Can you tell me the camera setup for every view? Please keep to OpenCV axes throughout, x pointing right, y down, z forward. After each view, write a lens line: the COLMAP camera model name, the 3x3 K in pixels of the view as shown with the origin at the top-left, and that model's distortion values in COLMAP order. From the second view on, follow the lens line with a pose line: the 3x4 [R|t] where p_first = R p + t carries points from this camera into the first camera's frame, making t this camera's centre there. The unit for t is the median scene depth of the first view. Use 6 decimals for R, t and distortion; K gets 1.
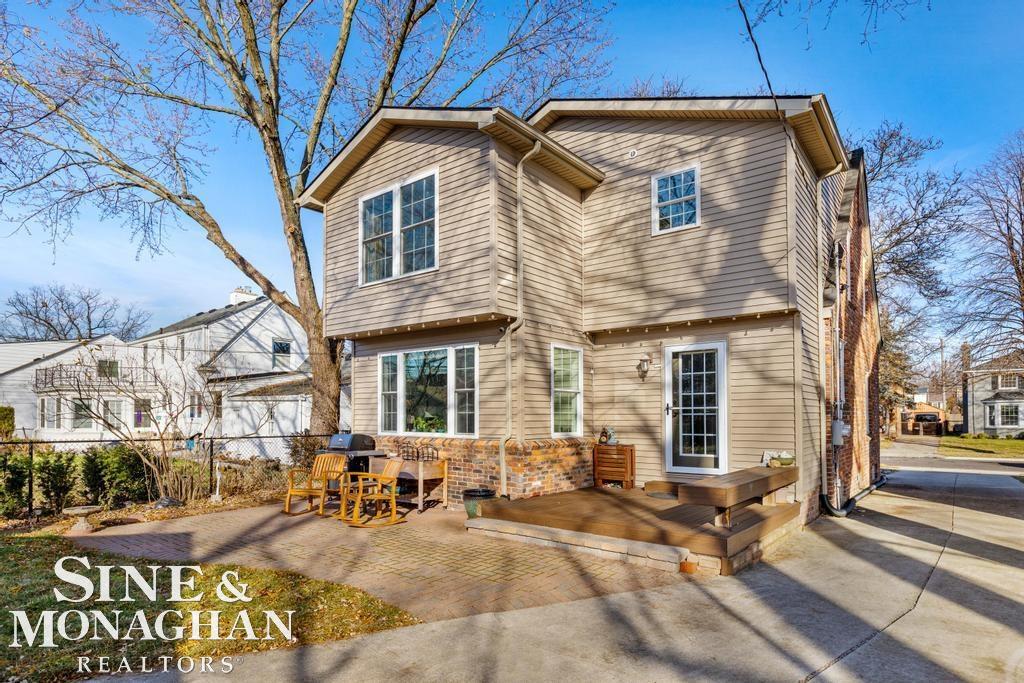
lens RADIAL K [[534.3, 0, 508.4], [0, 534.3, 414.0], [0, 0, 1]] dist [-0.003398, -0.000002]
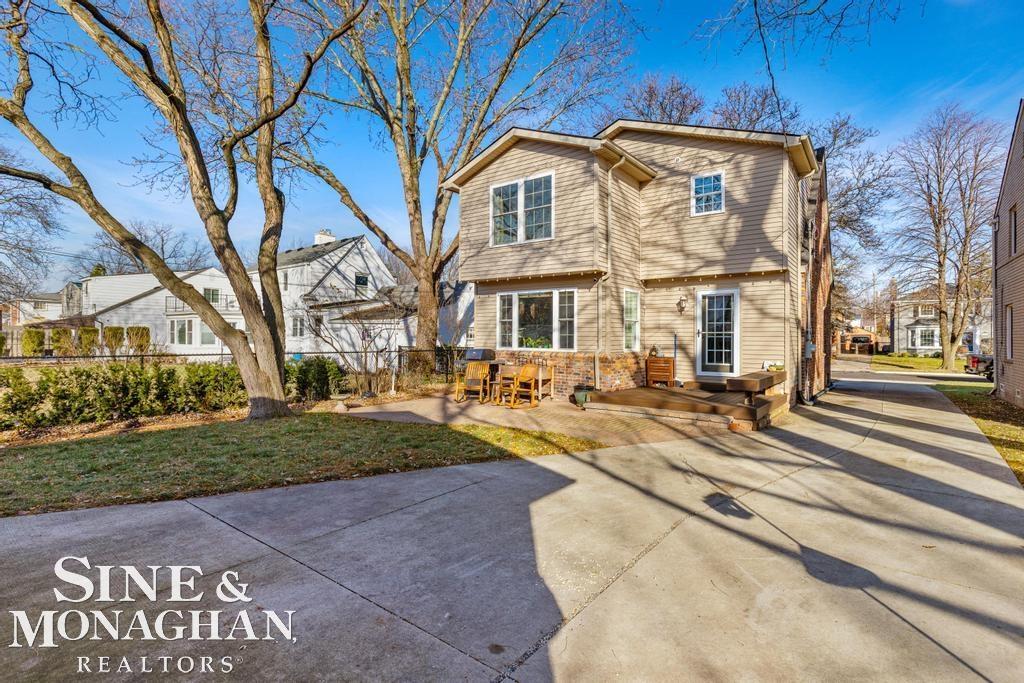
lens RADIAL K [[487.3, 0, 512.0], [0, 487.3, 341.5], [0, 0, 1]] dist [-0.000831, 0.000145]
pose [[0.998942, 0.005511, 0.045648, -0.277801], [-0.006207, 0.999867, 0.015110, -0.003193], [-0.045559, -0.015377, 0.998843, -0.328971]]
